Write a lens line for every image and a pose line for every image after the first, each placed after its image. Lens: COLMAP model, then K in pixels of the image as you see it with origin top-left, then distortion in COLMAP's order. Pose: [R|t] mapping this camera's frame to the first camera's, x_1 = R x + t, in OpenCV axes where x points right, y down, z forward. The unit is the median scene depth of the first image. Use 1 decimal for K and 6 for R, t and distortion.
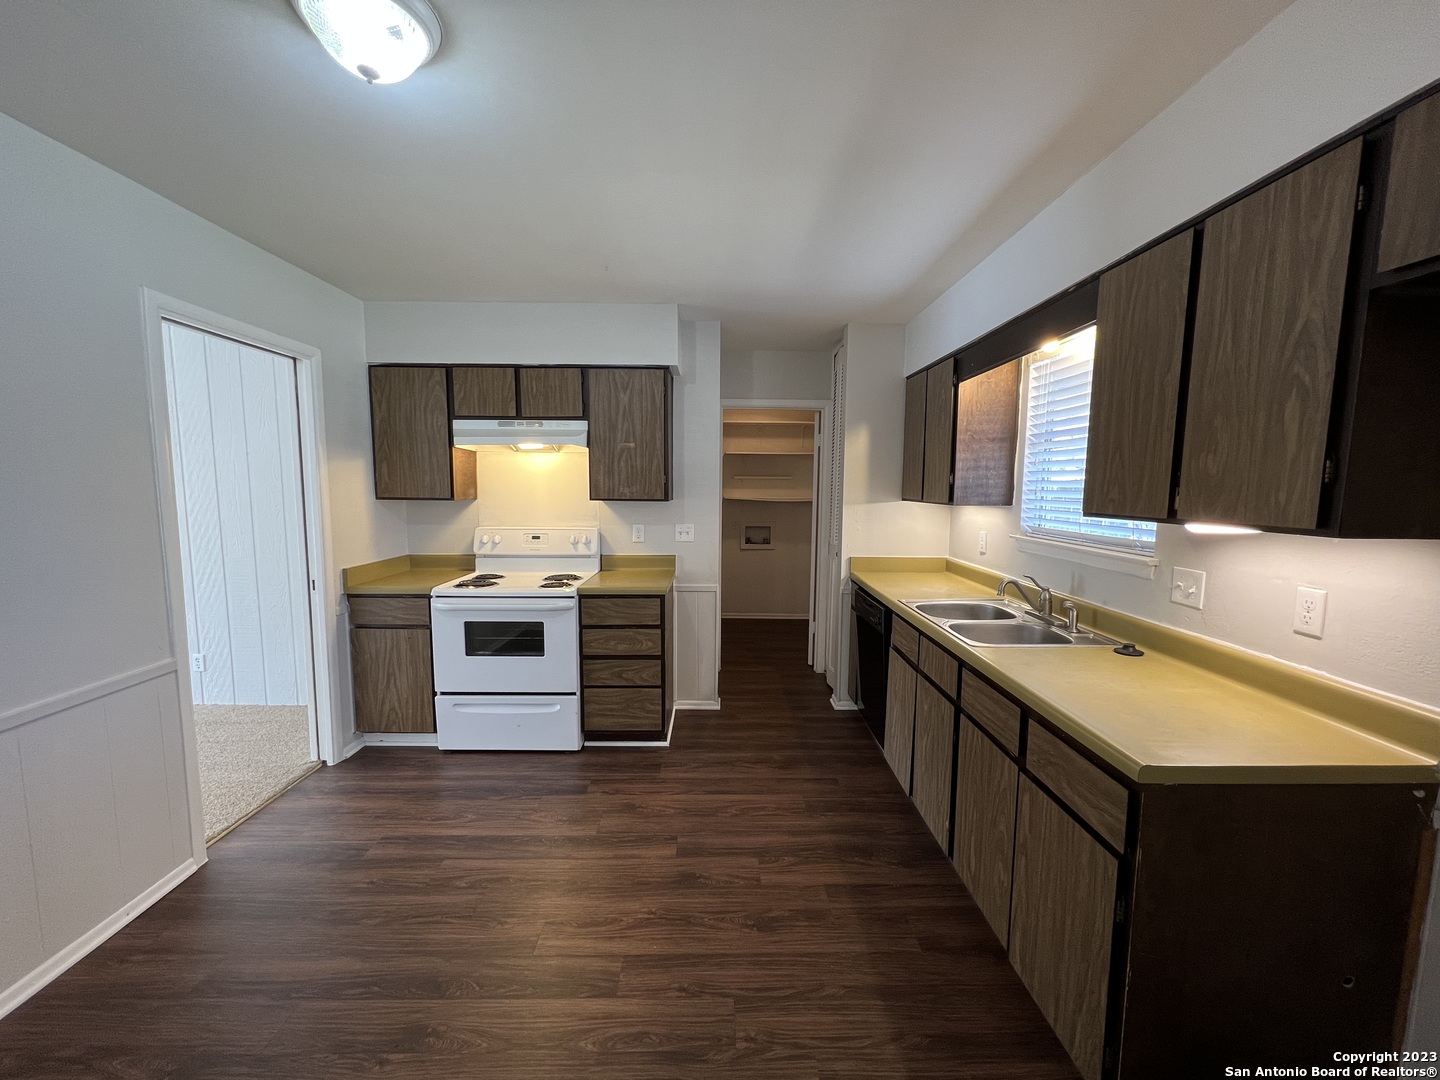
lens RADIAL K [[572.8, 0, 726.6], [0, 572.8, 544.5], [0, 0, 1]] dist [0.002763, 0.000160]
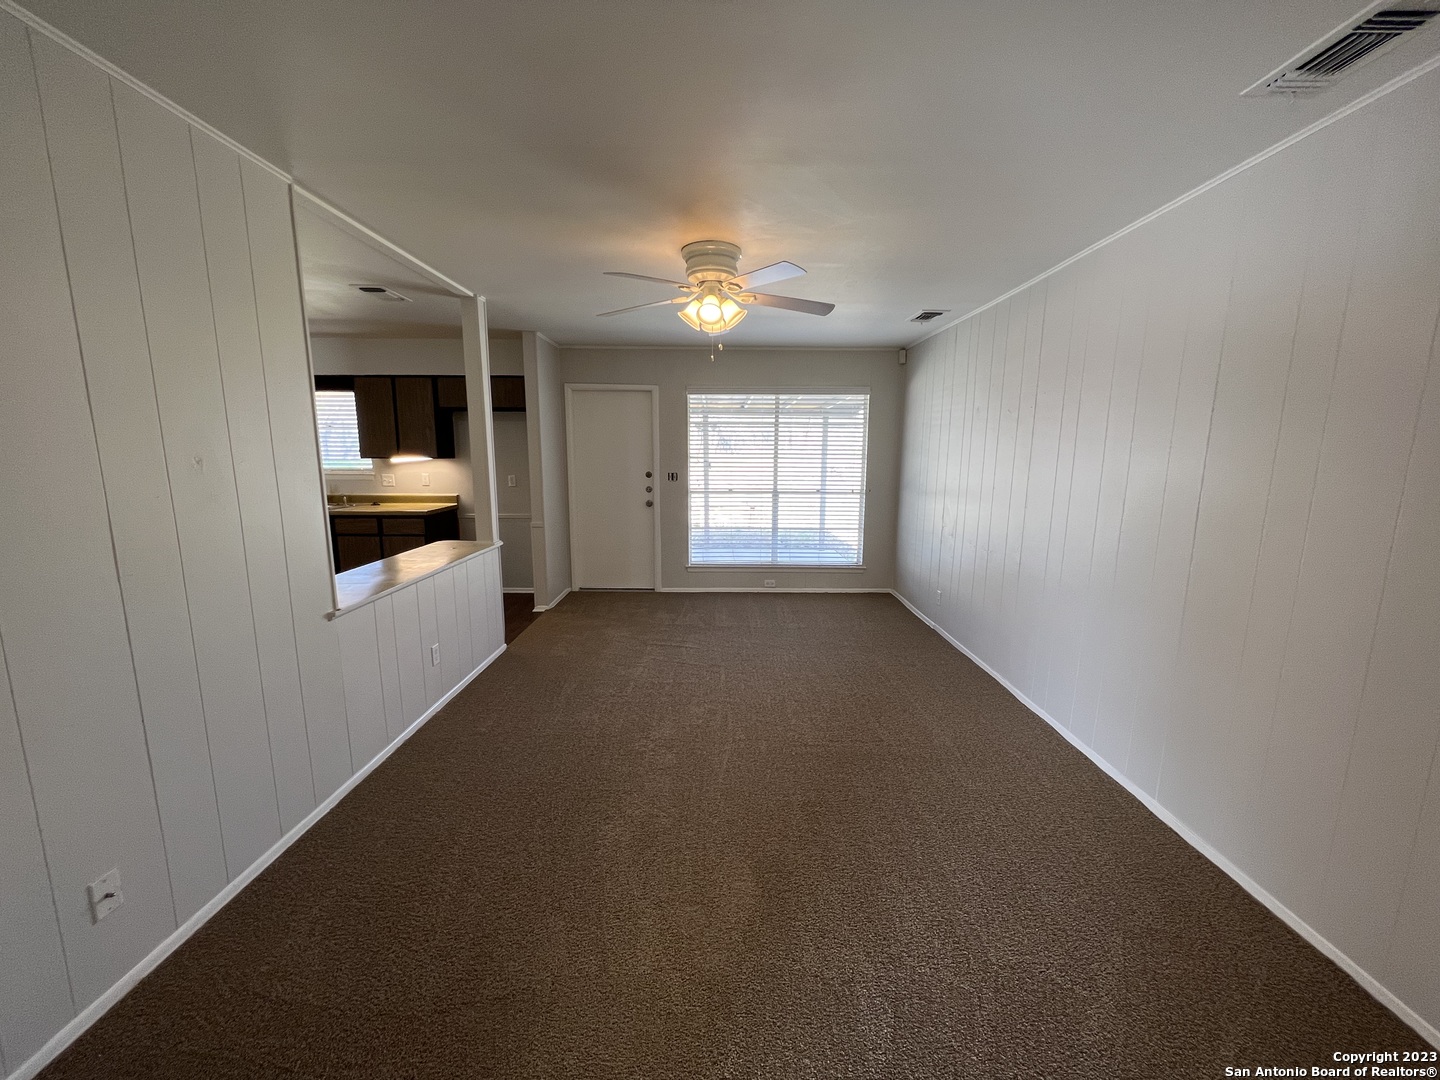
lens RADIAL K [[572.8, 0, 723.5], [0, 572.8, 542.9], [0, 0, 1]] dist [0.002763, 0.000160]
pose [[0.008020, -0.169915, 0.985426, -1.388783], [0.100409, 0.980614, 0.168268, 0.041139], [-0.994914, 0.097596, 0.024926, -0.520402]]
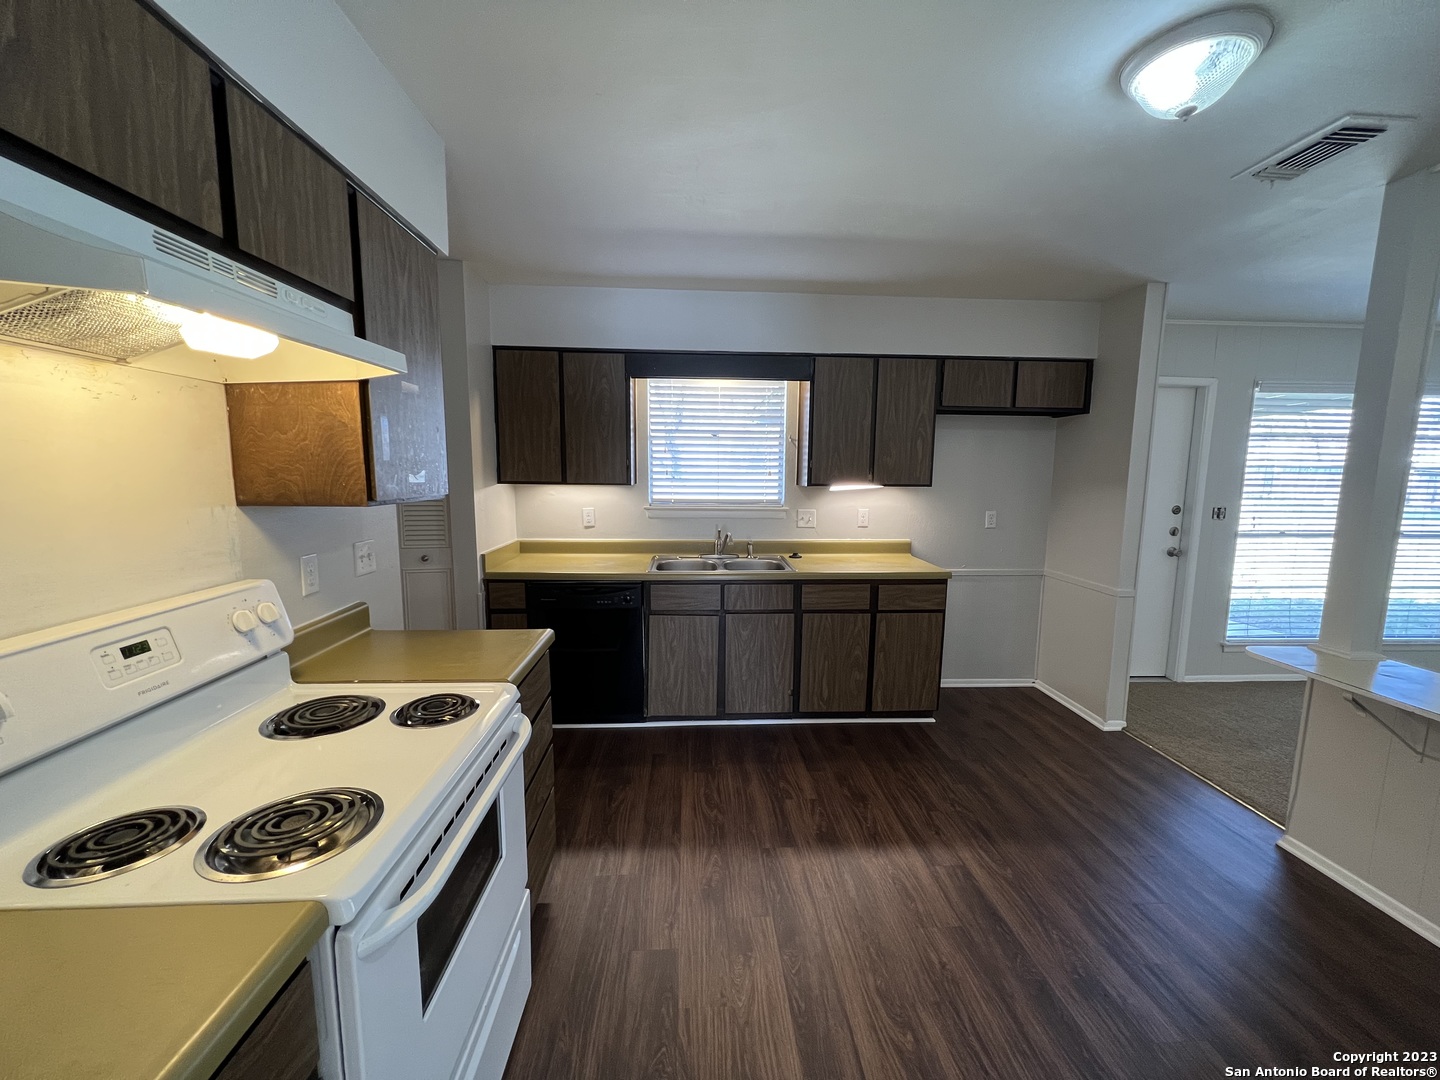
lens RADIAL K [[572.8, 0, 724.9], [0, 572.8, 544.0], [0, 0, 1]] dist [0.002763, 0.000160]
pose [[-0.043084, -0.138379, 0.989442, -0.724720], [0.095361, 0.985270, 0.141948, -0.090416], [-0.994510, 0.100470, -0.029254, 0.804063]]
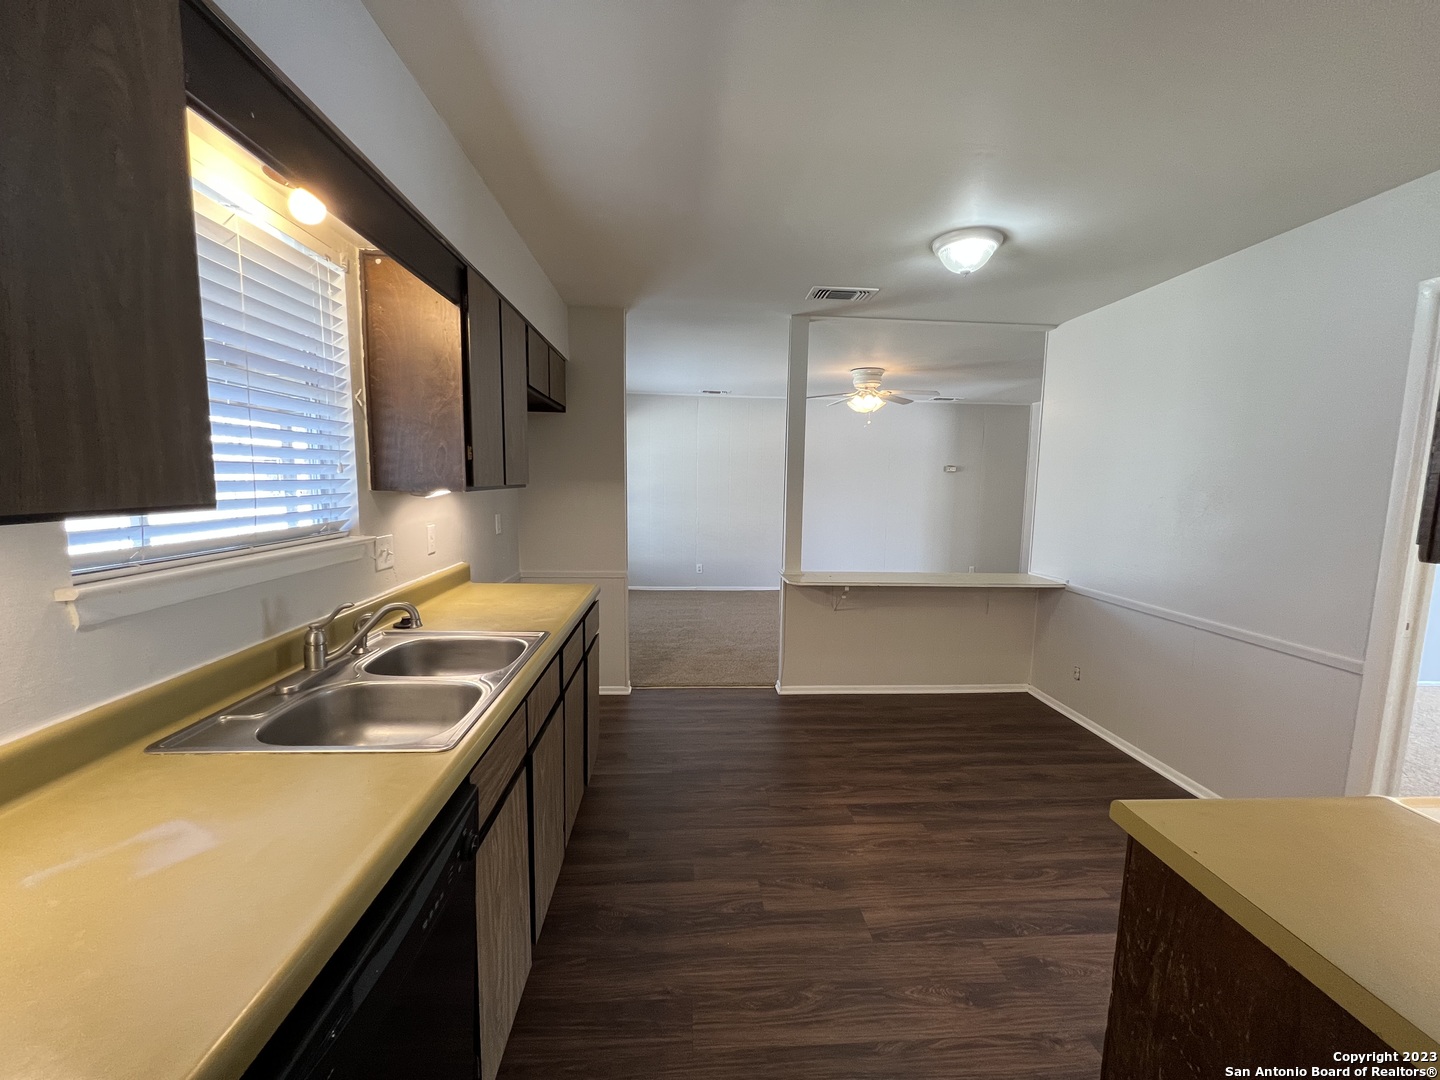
lens RADIAL K [[572.8, 0, 723.8], [0, 572.8, 542.9], [0, 0, 1]] dist [0.002763, 0.000160]
pose [[-0.998317, -0.019877, -0.054479, 0.125040], [-0.031367, 0.975227, 0.218973, -0.122611], [0.048776, 0.220314, -0.974209, 1.245037]]
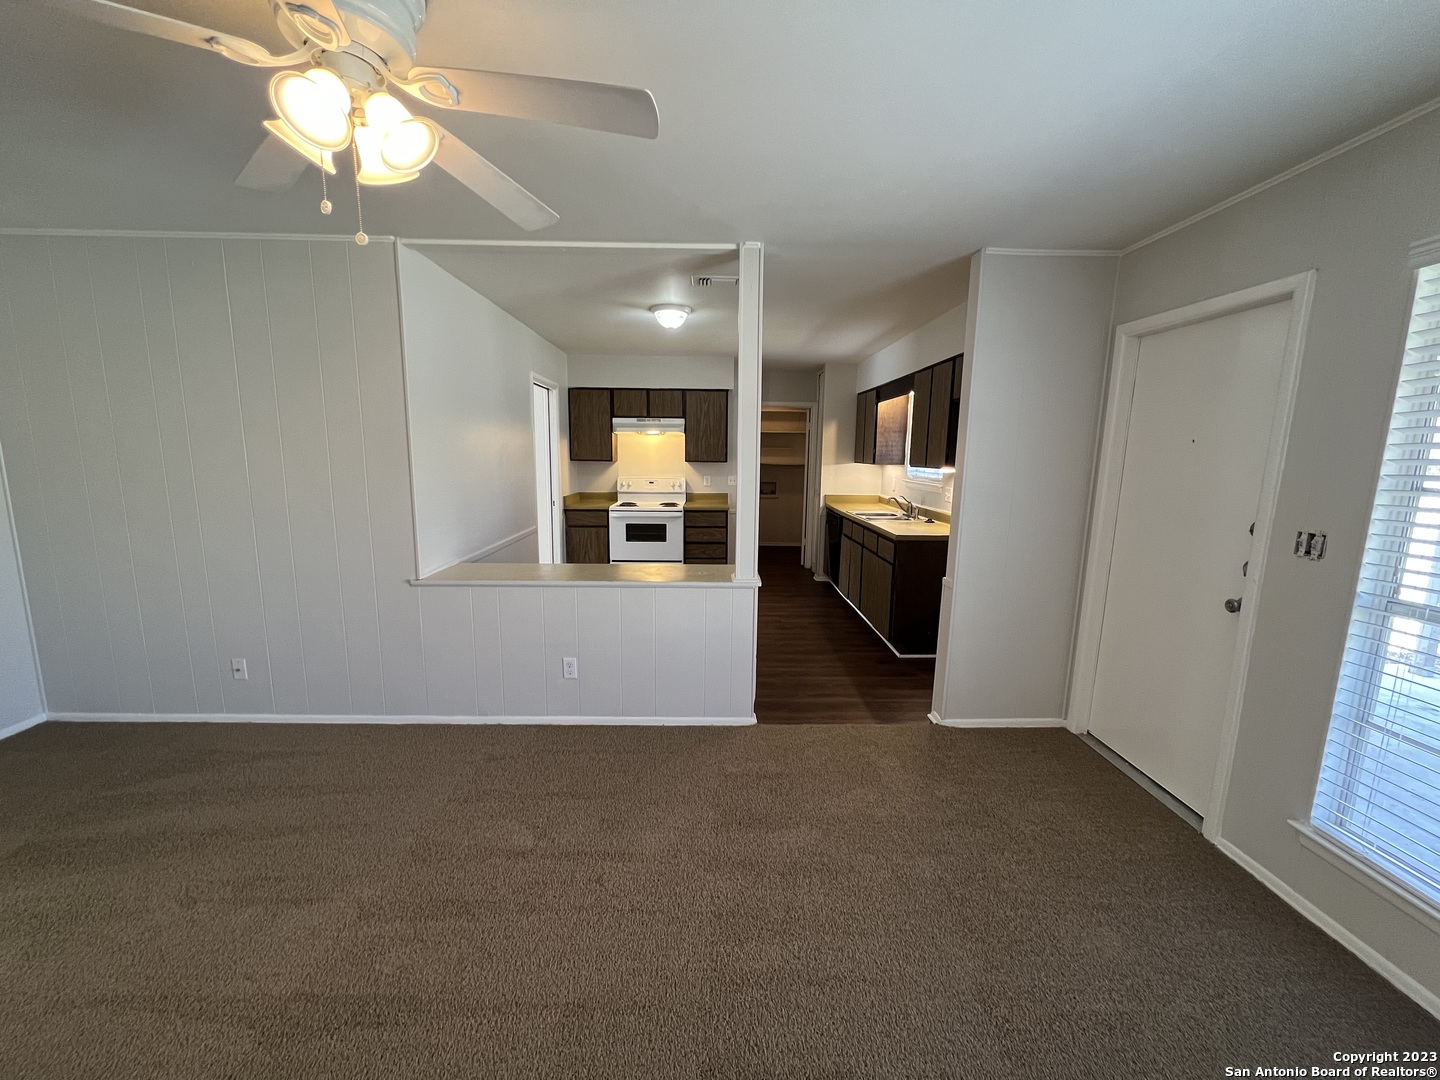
lens RADIAL K [[572.8, 0, 727.0], [0, 572.8, 544.2], [0, 0, 1]] dist [0.002763, 0.000160]
pose [[0.999910, 0.003242, 0.013056, -0.135347], [-0.003941, 0.998537, 0.053935, 0.095997], [-0.012862, -0.053981, 0.998459, -0.935472]]
